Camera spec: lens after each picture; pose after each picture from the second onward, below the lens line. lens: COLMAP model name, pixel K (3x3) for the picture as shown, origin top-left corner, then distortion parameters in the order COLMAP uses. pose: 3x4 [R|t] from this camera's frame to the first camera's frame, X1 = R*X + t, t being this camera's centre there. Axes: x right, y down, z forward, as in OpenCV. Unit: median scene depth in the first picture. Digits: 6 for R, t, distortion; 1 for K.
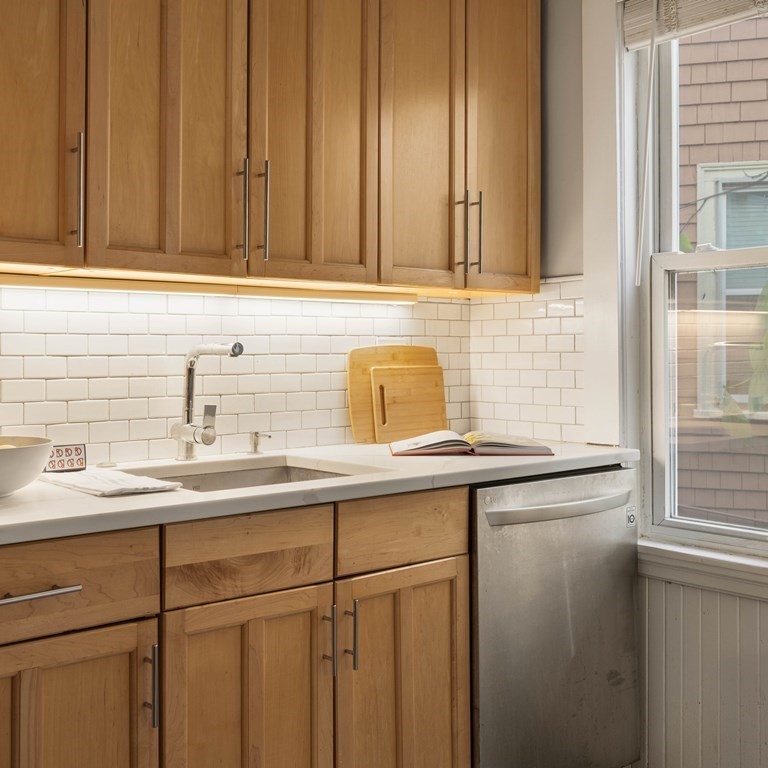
lens RADIAL K [[978.9, 0, 348.1], [0, 978.9, 346.1], [0, 0, 1]] dist [-0.000442, 0.000000]
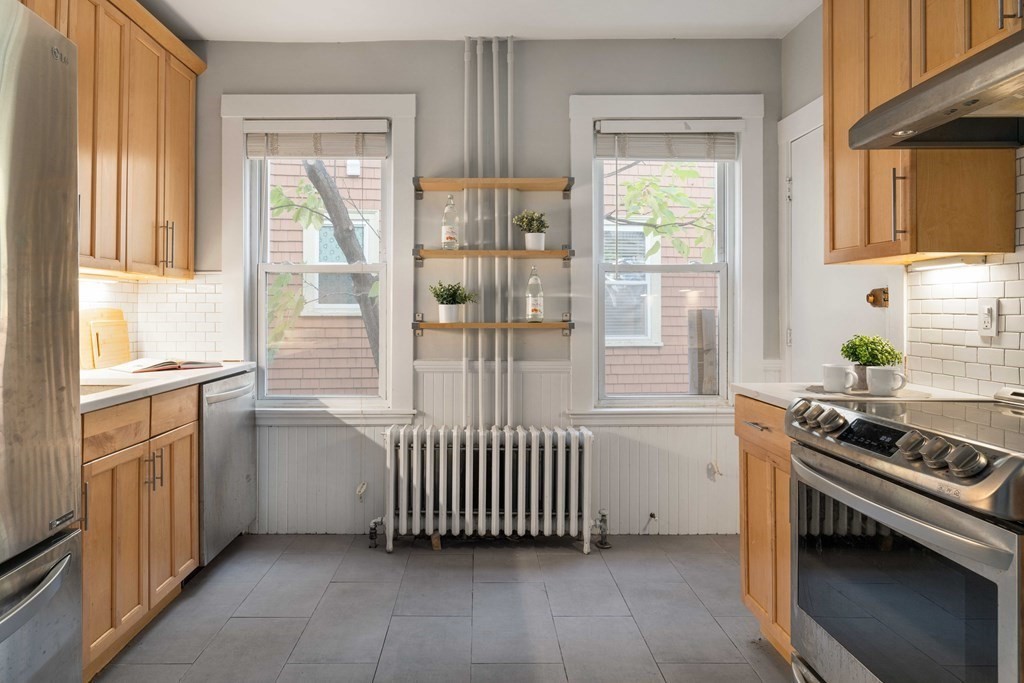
lens RADIAL K [[619.6, 0, 479.2], [0, 619.6, 304.7], [0, 0, 1]] dist [-0.009361, 0.005297]
pose [[0.633831, 0.012369, 0.773373, -0.392132], [-0.007827, 0.999924, -0.009577, -0.001126], [-0.773432, 0.000017, 0.633879, -0.143494]]
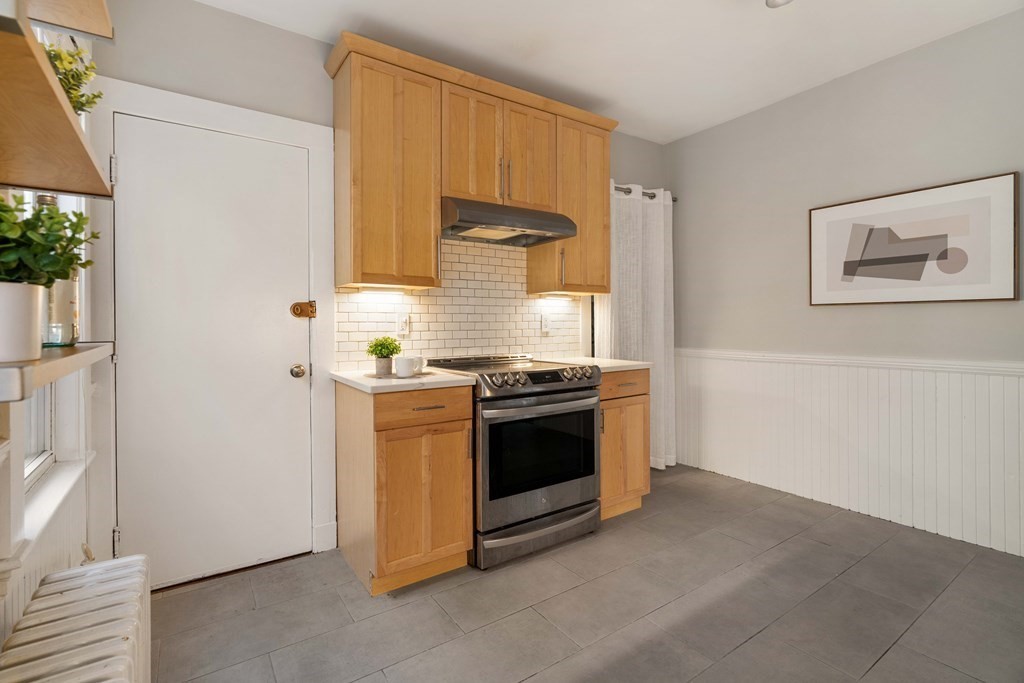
lens RADIAL K [[469.9, 0, 525.1], [0, 469.9, 322.4], [0, 0, 1]] dist [-0.009727, 0.003074]
pose [[-0.997007, 0.007585, 0.076933, 0.239105], [0.006954, 0.999940, -0.008476, 0.009546], [-0.076993, -0.007916, -0.997000, 0.863122]]
